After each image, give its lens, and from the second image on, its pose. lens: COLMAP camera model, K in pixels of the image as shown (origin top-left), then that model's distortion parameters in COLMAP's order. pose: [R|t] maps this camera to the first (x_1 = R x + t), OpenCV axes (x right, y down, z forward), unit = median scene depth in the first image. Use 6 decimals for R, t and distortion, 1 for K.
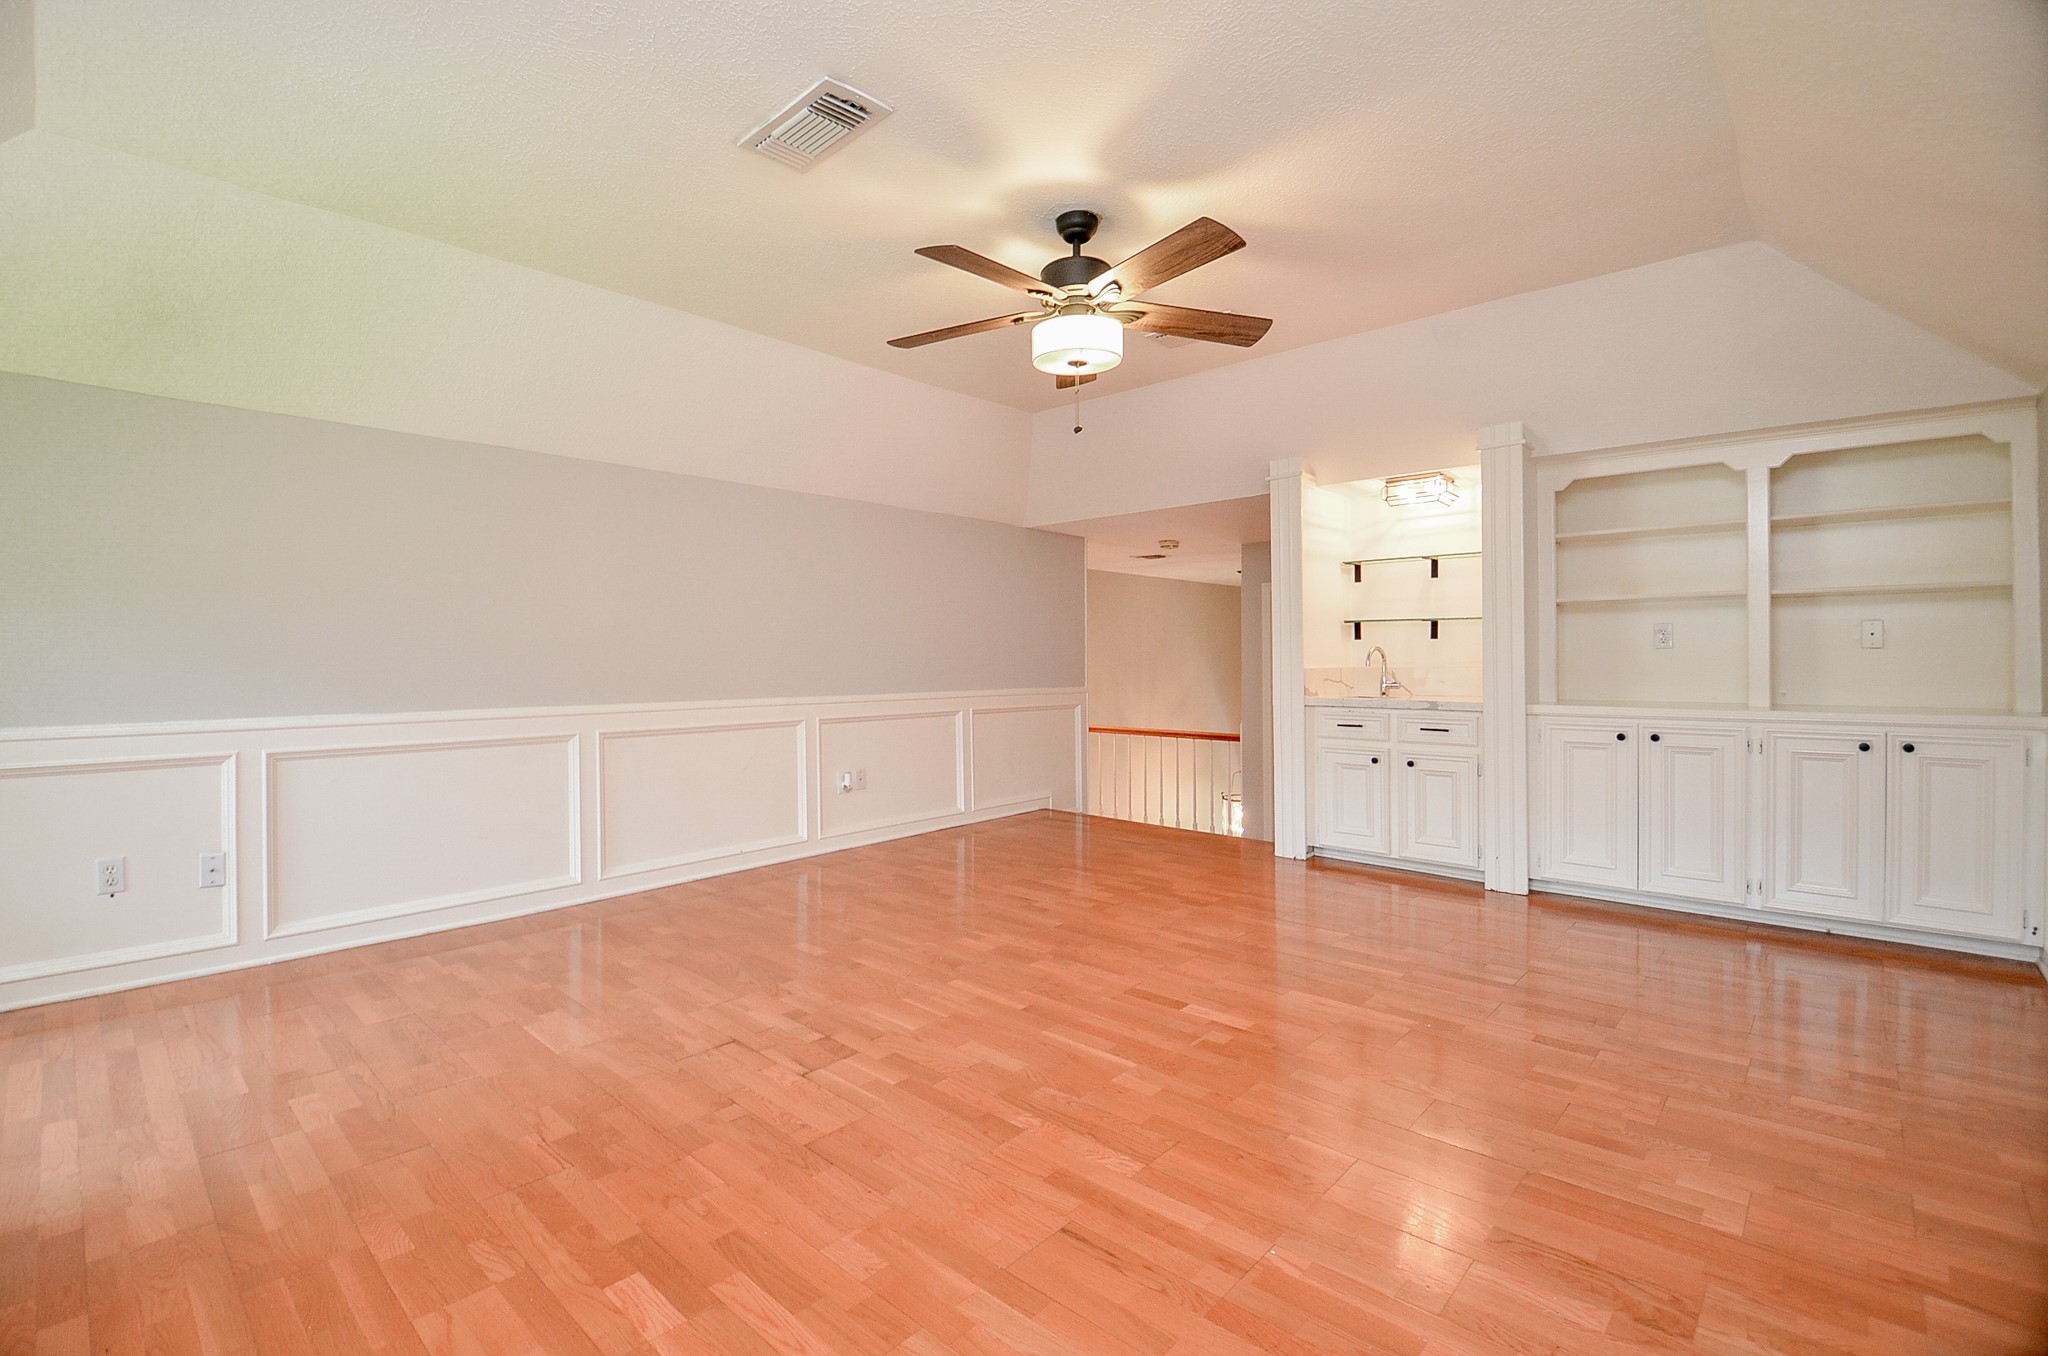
lens RADIAL K [[898.1, 0, 1017.8], [0, 898.1, 657.3], [0, 0, 1]] dist [0.000863, -0.018482]
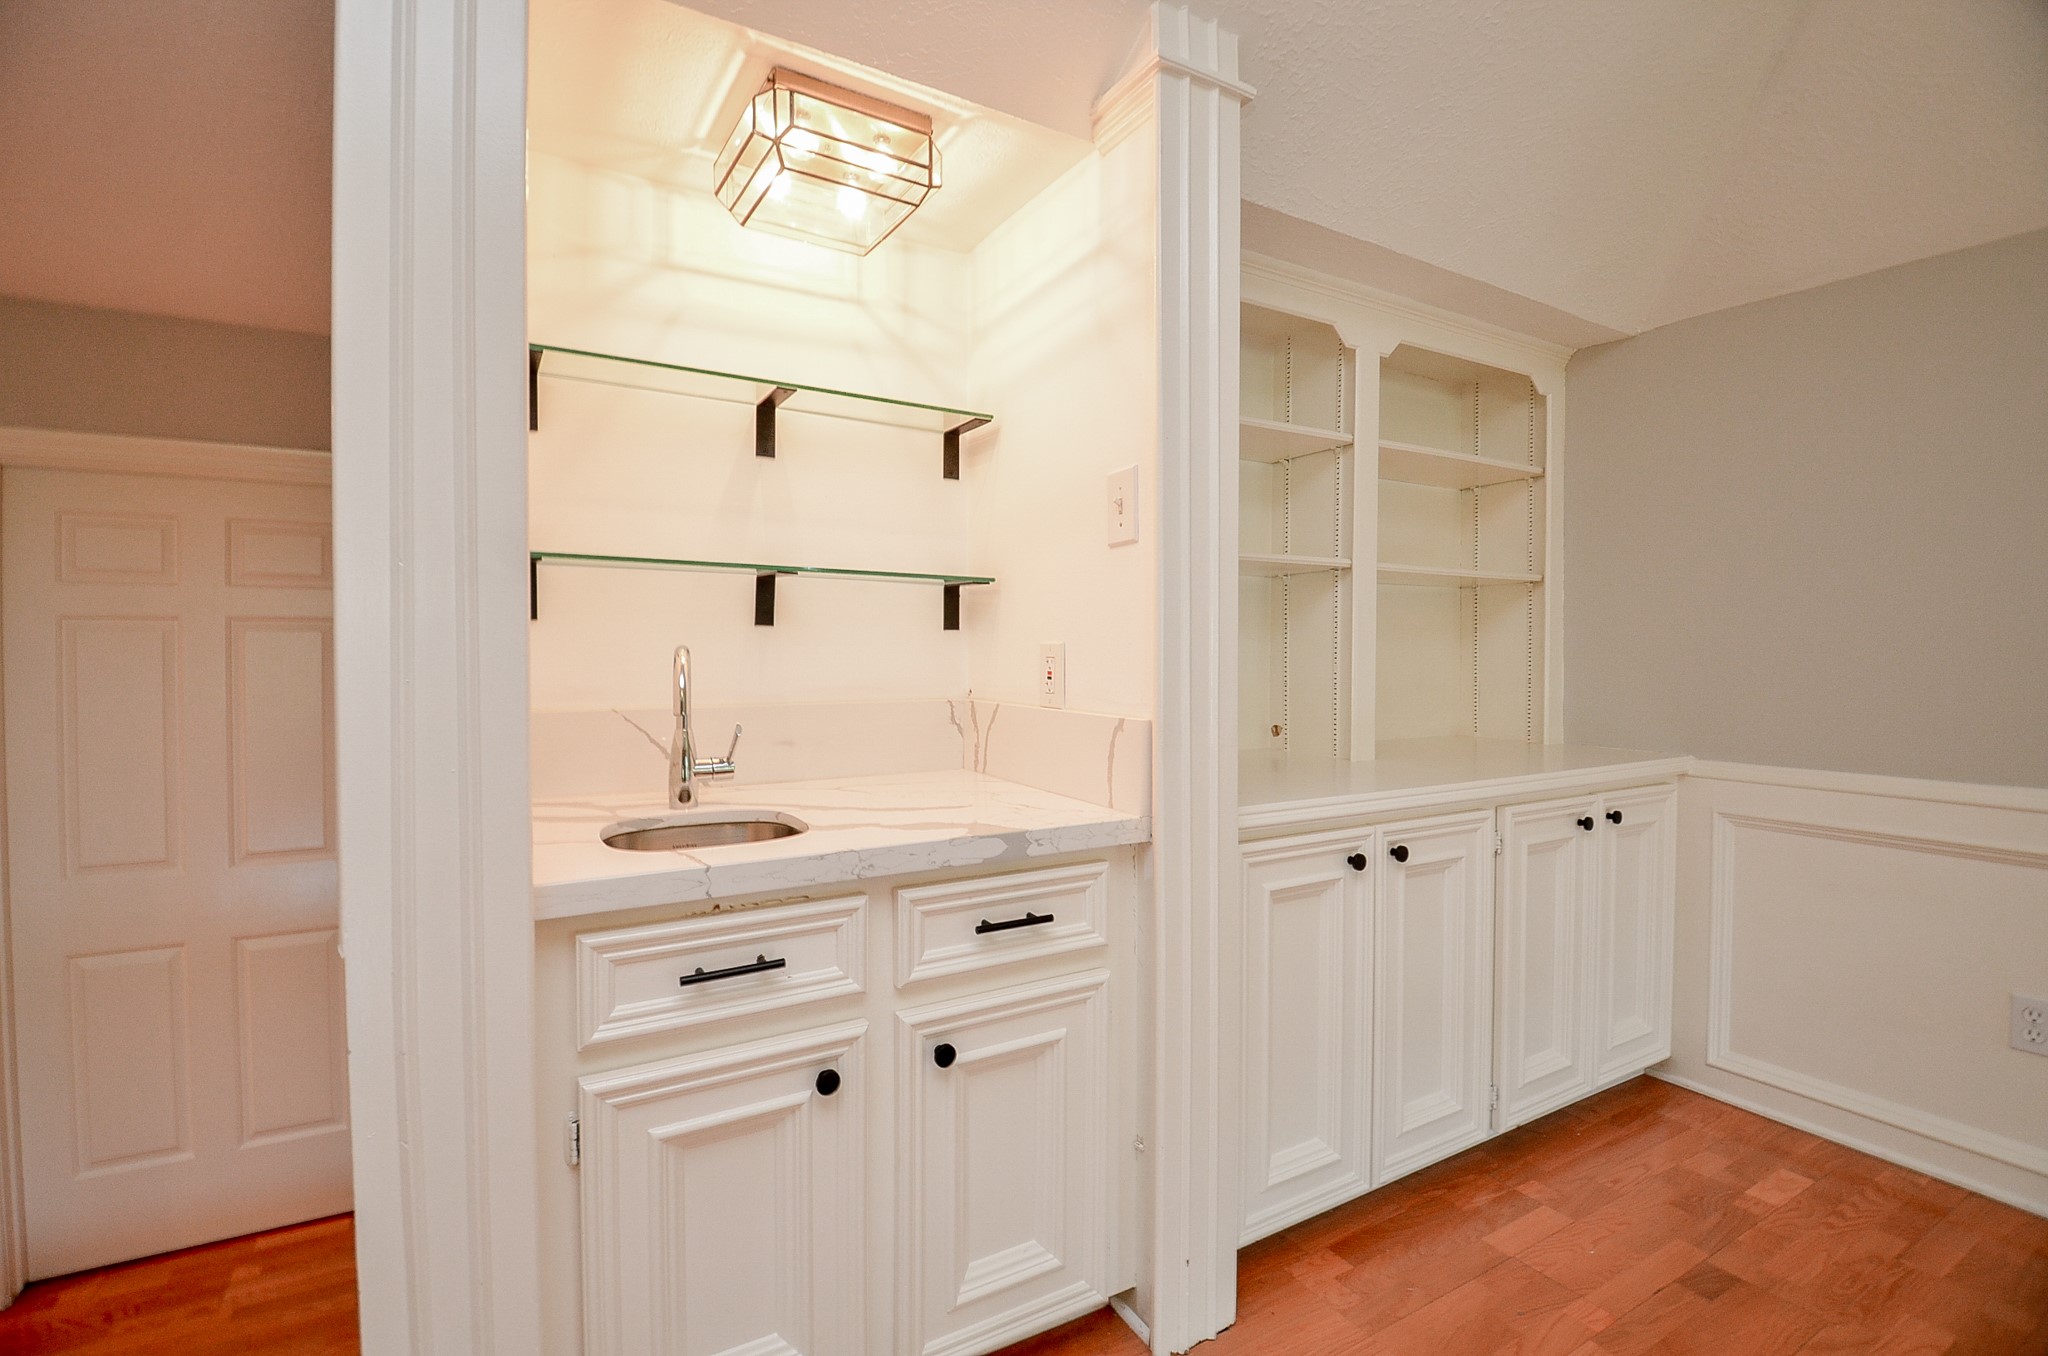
lens RADIAL K [[900.0, 0, 995.8], [0, 900.0, 656.0], [0, 0, 1]] dist [0.001485, -0.012164]
pose [[0.300226, -0.013344, 0.953775, 0.167169], [-0.010084, 0.999802, 0.017162, -0.017595], [-0.953815, -0.014770, 0.300031, 0.912911]]
